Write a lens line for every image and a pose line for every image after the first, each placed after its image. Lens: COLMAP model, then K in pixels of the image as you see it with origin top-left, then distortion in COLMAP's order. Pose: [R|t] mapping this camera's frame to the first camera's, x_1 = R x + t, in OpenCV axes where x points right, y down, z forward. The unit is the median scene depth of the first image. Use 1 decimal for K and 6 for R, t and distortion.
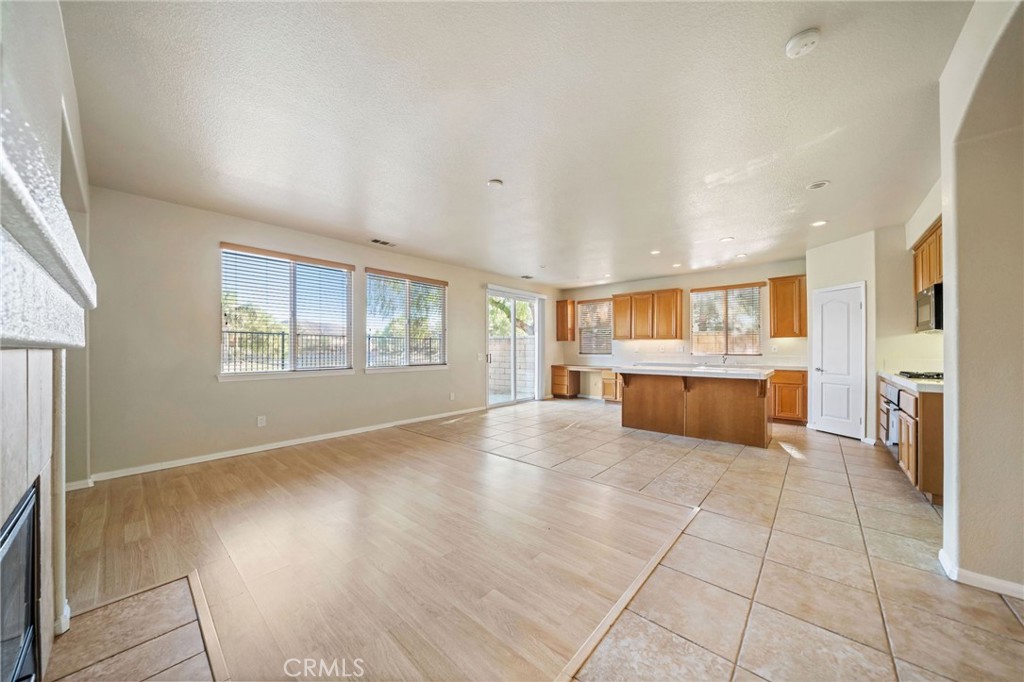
lens RADIAL K [[348.5, 0, 507.6], [0, 348.5, 347.3], [0, 0, 1]] dist [-0.009078, -0.000126]
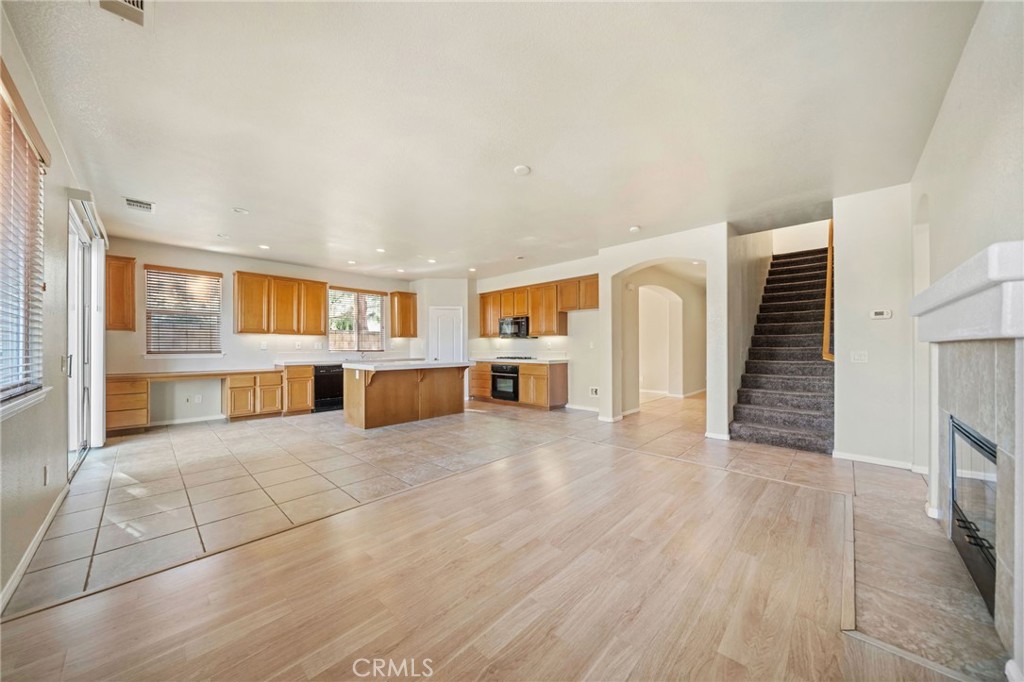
lens RADIAL K [[348.5, 0, 509.2], [0, 348.5, 345.8], [0, 0, 1]] dist [-0.009078, -0.000126]
pose [[0.033164, 0.003751, 0.999443, -0.475835], [-0.004844, 0.999982, -0.003592, 0.006442], [-0.999438, -0.004723, 0.033181, 0.483059]]
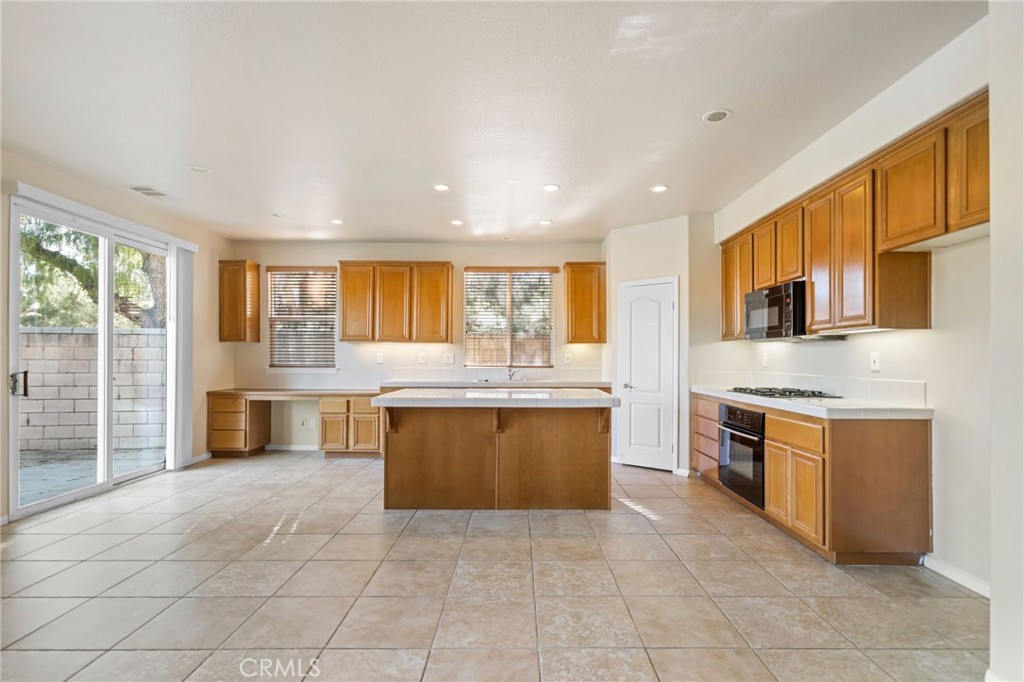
lens RADIAL K [[489.5, 0, 520.9], [0, 489.5, 355.0], [0, 0, 1]] dist [0.003415, -0.000318]
pose [[0.743287, 0.004042, 0.668961, -0.007195], [-0.006139, 0.999981, 0.000779, -0.002901], [-0.668945, -0.004685, 0.743297, 0.265142]]
